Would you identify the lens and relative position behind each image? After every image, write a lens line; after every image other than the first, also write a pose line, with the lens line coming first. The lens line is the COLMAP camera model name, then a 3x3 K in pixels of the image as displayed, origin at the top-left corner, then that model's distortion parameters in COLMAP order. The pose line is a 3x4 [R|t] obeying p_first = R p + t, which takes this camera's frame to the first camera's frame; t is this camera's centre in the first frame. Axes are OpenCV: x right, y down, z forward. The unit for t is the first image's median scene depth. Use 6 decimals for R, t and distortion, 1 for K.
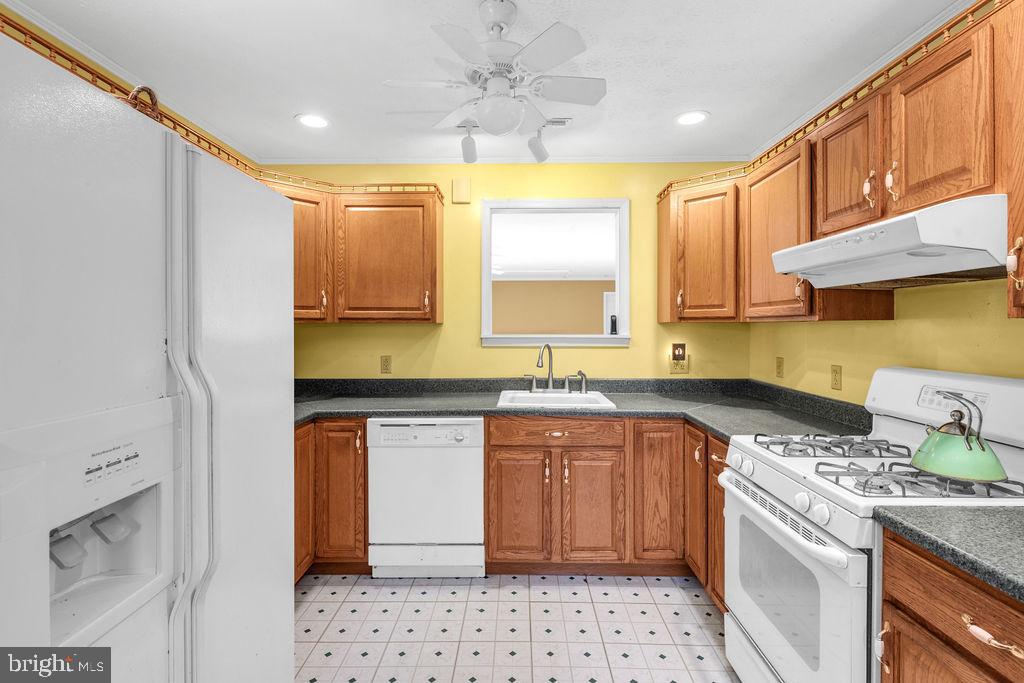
lens RADIAL K [[495.0, 0, 509.9], [0, 495.0, 329.2], [0, 0, 1]] dist [0.001896, -0.002065]
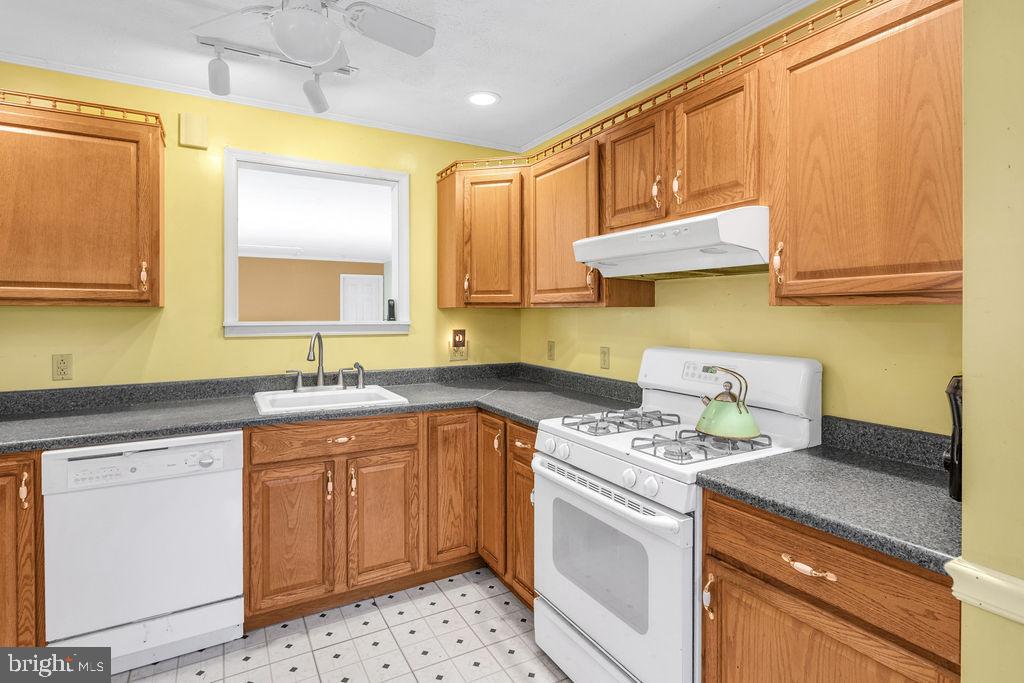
lens RADIAL K [[514.0, 0, 514.2], [0, 514.0, 313.9], [0, 0, 1]] dist [0.002446, -0.001569]
pose [[0.857976, 0.000085, 0.513690, -0.102969], [0.000695, 0.999999, -0.001327, -0.000353], [-0.513689, 0.001495, 0.857975, 0.100064]]
